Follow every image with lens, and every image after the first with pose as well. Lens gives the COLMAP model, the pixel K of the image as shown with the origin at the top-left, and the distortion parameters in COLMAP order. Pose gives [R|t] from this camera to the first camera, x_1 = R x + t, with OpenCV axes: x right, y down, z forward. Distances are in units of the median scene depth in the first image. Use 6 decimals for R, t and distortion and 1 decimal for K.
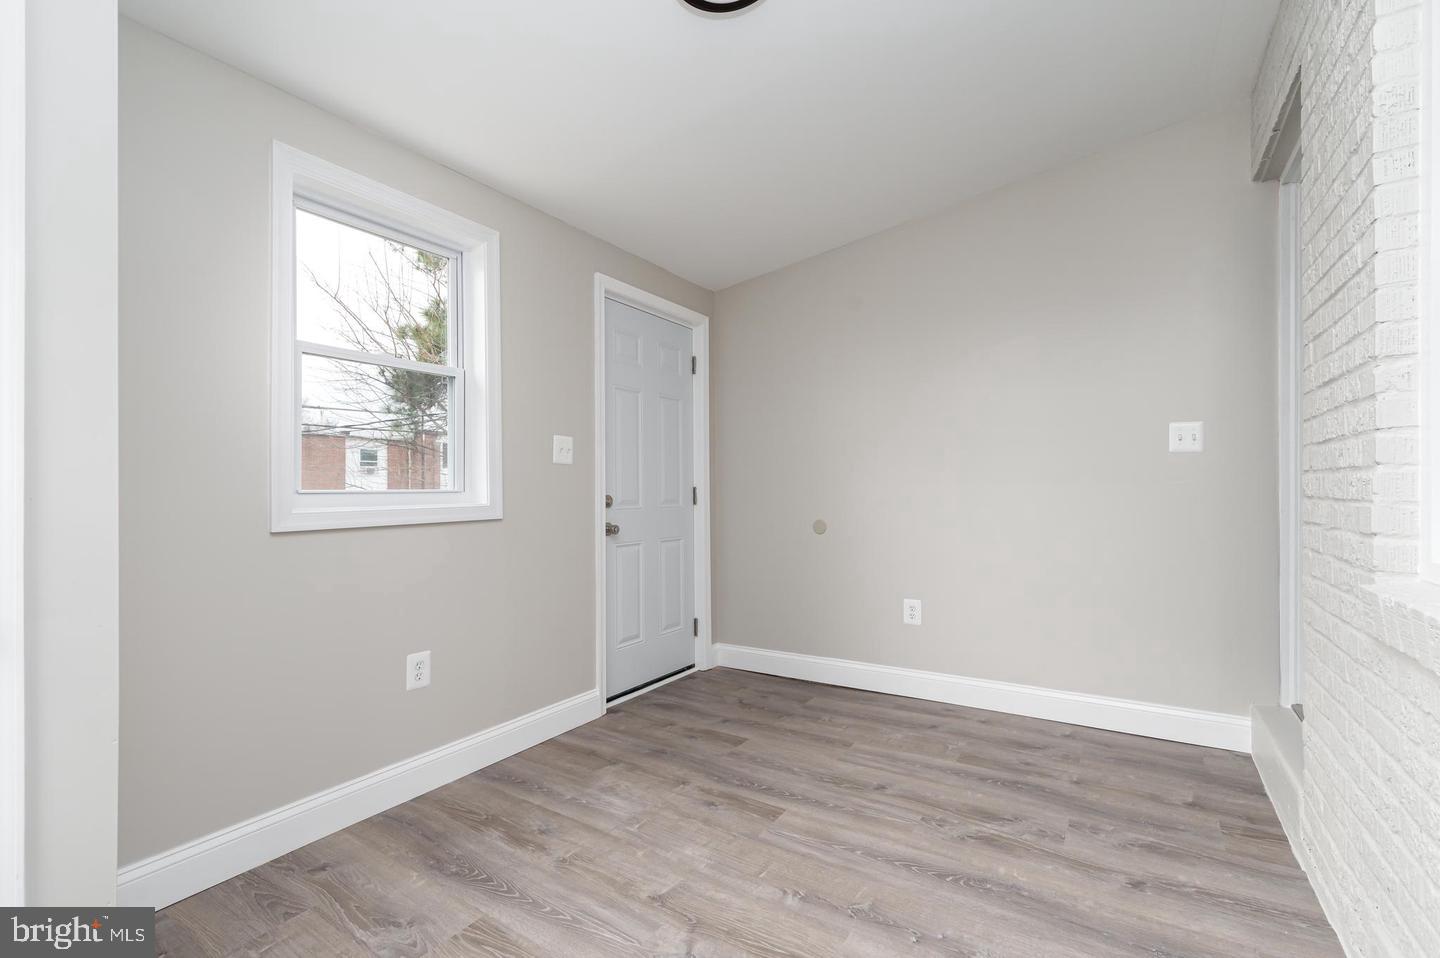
lens RADIAL K [[646.3, 0, 720.0], [0, 646.3, 479.0], [0, 0, 1]] dist [0.000996, 0.000316]
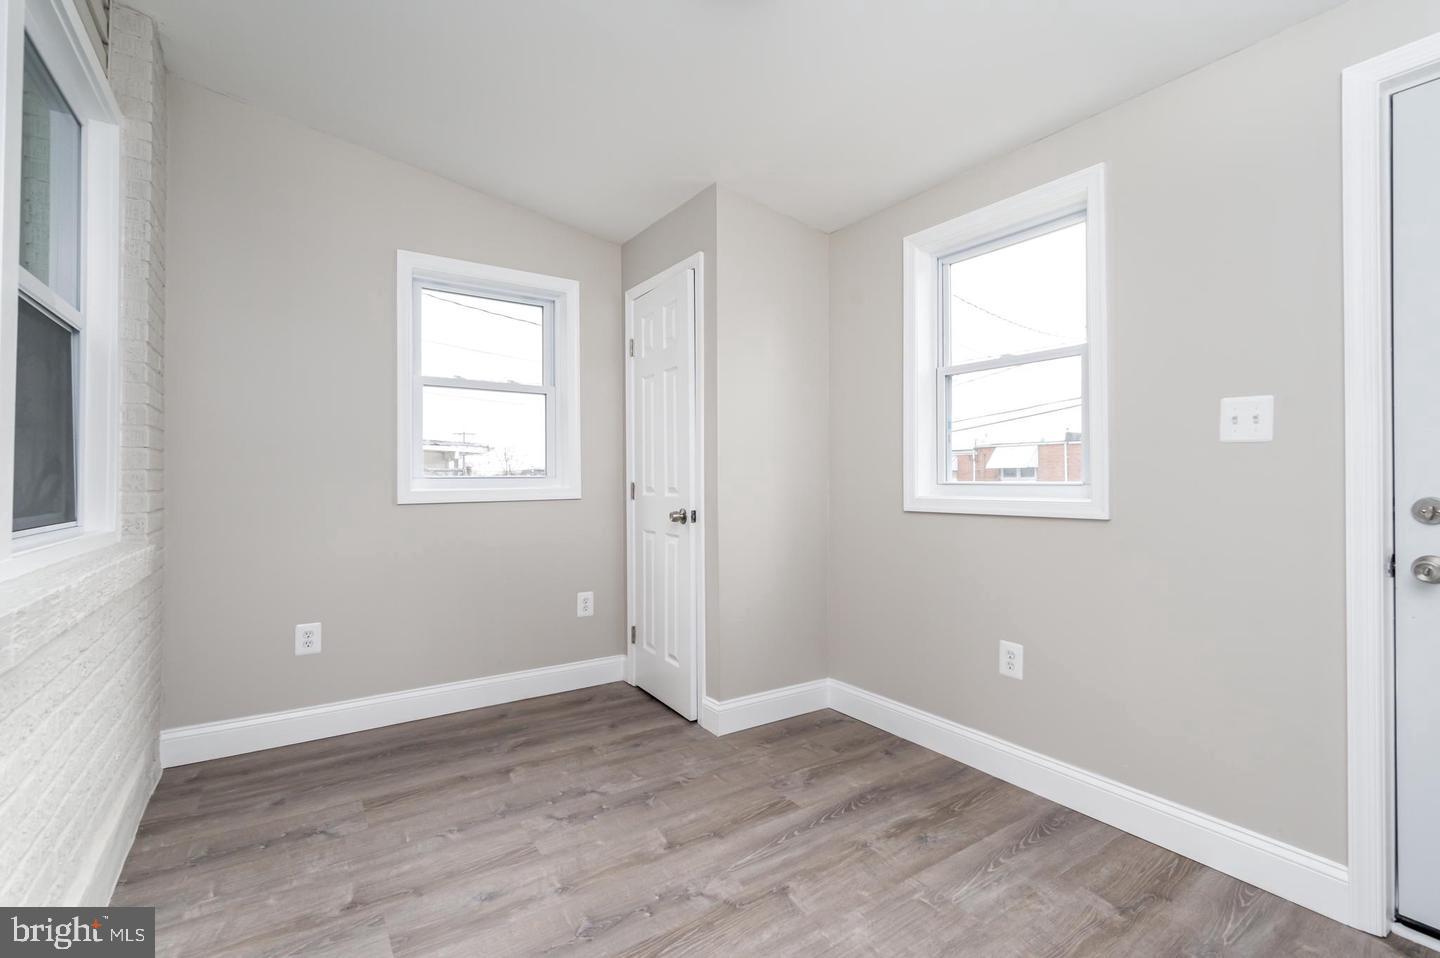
lens RADIAL K [[646.3, 0, 720.0], [0, 646.3, 479.0], [0, 0, 1]] dist [0.000996, 0.000316]
pose [[-0.398071, 0.006644, -0.917331, 0.721908], [0.014902, 0.999889, 0.000776, 0.004642], [0.917234, -0.013361, -0.398126, 1.107437]]
